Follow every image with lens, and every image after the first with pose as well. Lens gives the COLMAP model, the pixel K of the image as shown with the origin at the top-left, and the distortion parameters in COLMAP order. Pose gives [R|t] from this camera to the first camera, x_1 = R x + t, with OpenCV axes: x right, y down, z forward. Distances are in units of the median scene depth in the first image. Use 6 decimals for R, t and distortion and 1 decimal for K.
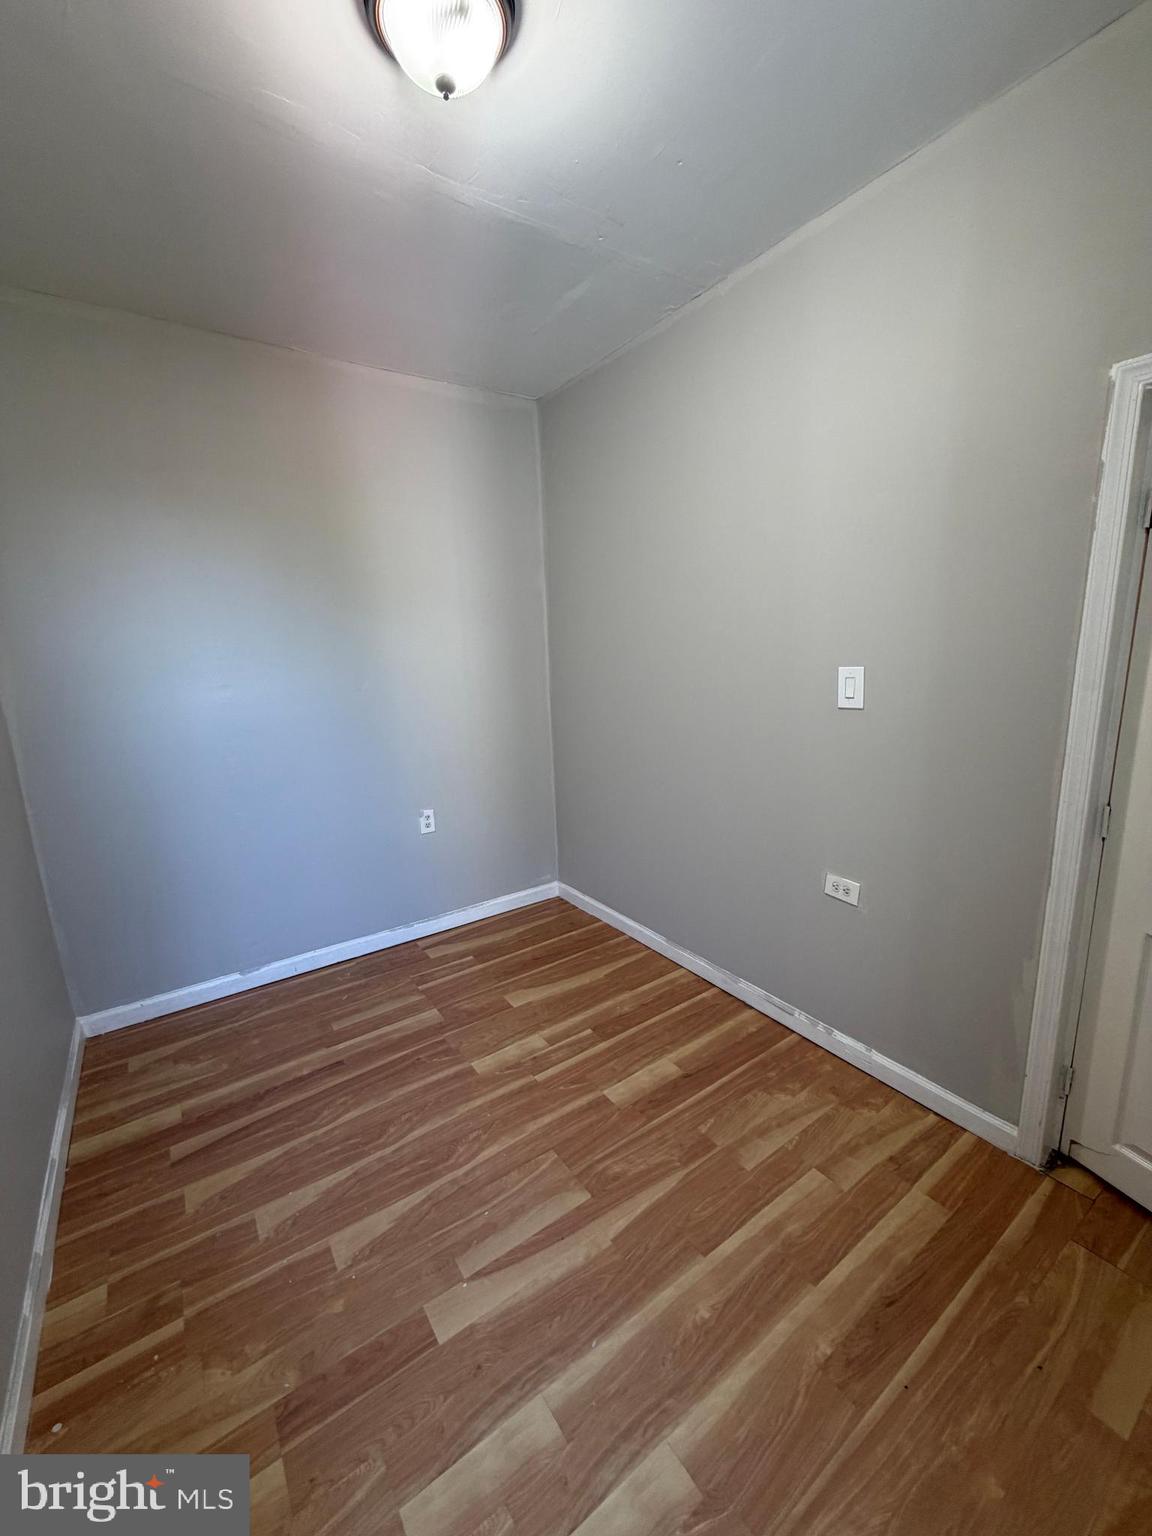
lens RADIAL K [[616.7, 0, 572.2], [0, 616.7, 777.1], [0, 0, 1]] dist [-0.007531, 0.000863]
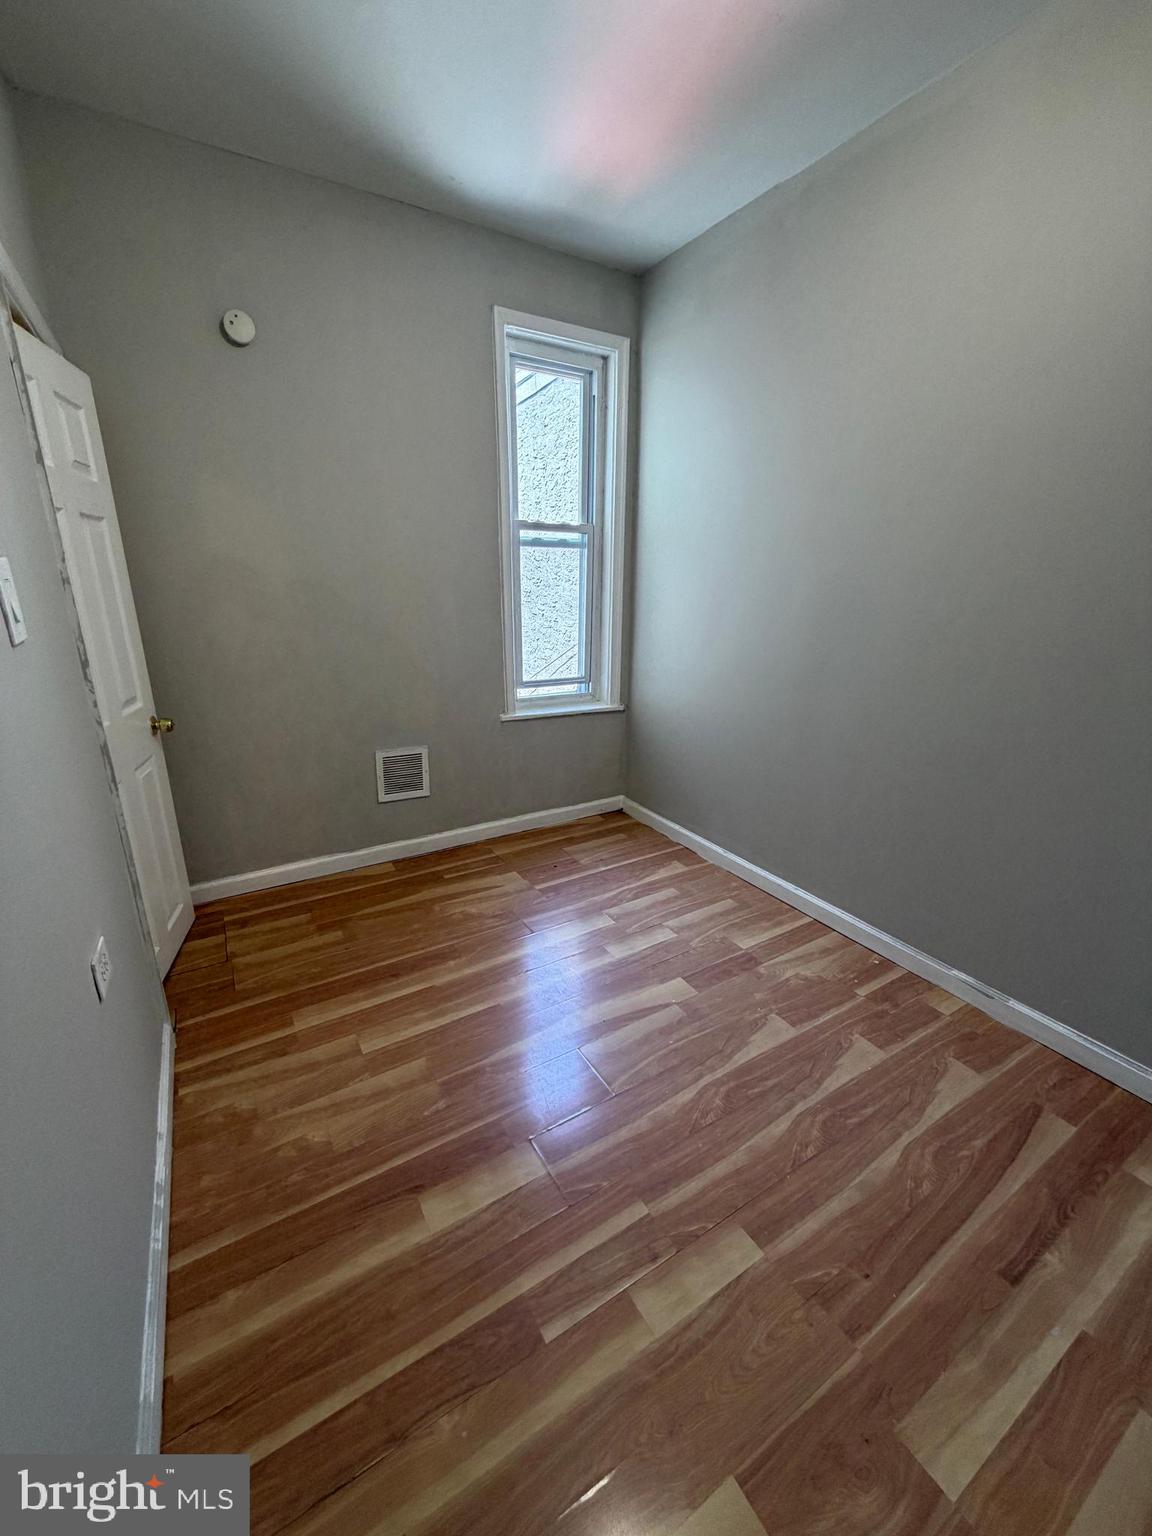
lens RADIAL K [[616.7, 0, 571.9], [0, 616.7, 767.5], [0, 0, 1]] dist [-0.007531, 0.000863]
pose [[-0.997509, 0.009220, 0.069932, -0.035799], [0.042155, 0.872823, 0.486213, -0.263383], [-0.056555, 0.487950, -0.871038, 1.553429]]
